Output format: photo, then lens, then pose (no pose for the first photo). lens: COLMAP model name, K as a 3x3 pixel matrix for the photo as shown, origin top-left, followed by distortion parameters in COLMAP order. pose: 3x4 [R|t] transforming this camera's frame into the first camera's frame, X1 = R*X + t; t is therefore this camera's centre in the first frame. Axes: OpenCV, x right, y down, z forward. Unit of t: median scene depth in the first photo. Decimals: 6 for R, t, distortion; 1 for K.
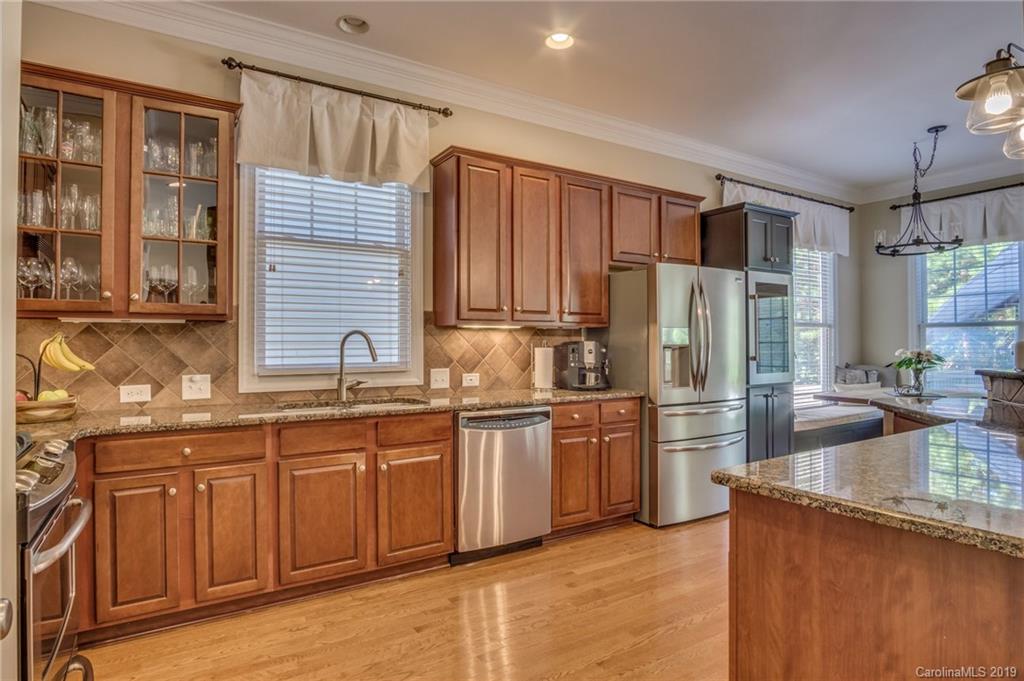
lens RADIAL K [[562.7, 0, 510.4], [0, 562.7, 339.4], [0, 0, 1]] dist [0.003065, -0.000354]
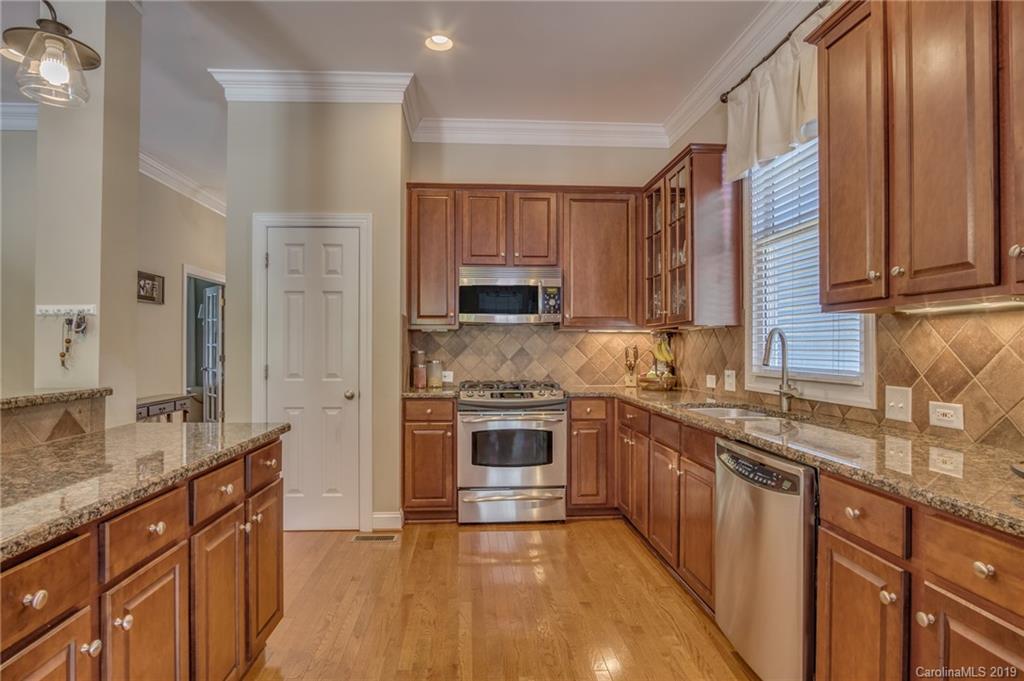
lens RADIAL K [[549.2, 0, 502.6], [0, 549.2, 346.6], [0, 0, 1]] dist [-0.034038, 0.010530]
pose [[-0.470317, 0.002677, -0.882493, 1.072722], [0.014173, 0.999889, -0.004520, 0.012798], [0.882384, -0.014633, -0.470303, 1.708857]]
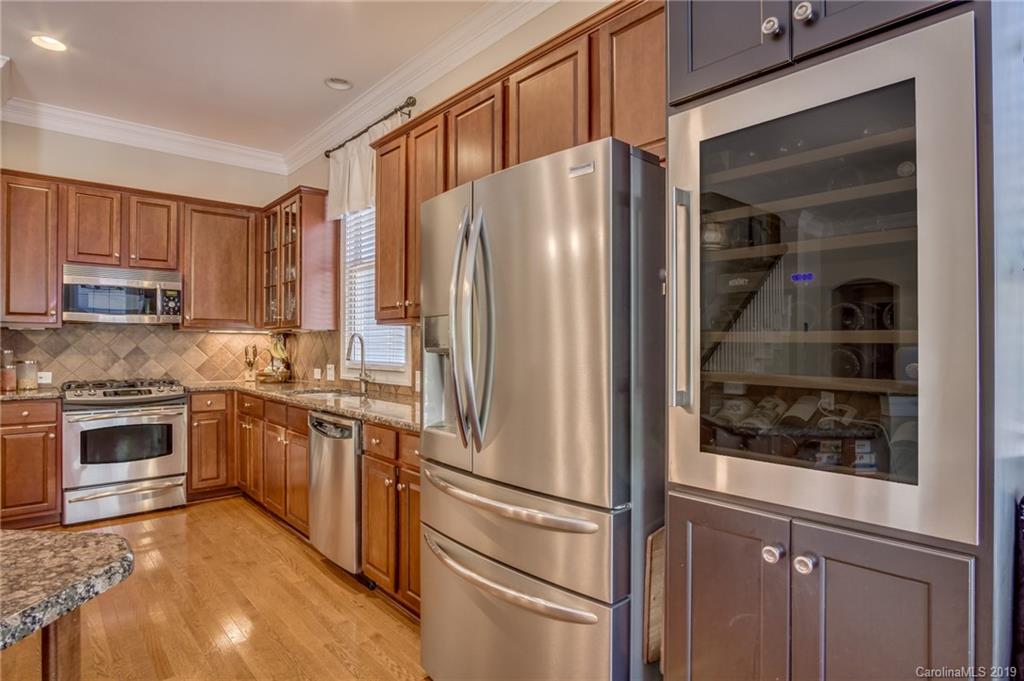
lens RADIAL K [[549.2, 0, 501.5], [0, 549.2, 341.2], [0, 0, 1]] dist [-0.034038, 0.010530]
pose [[0.157824, -0.003176, -0.987462, 1.543631], [0.013083, 0.999914, -0.001125, 0.007228], [0.987381, -0.012741, 0.157852, 1.872884]]
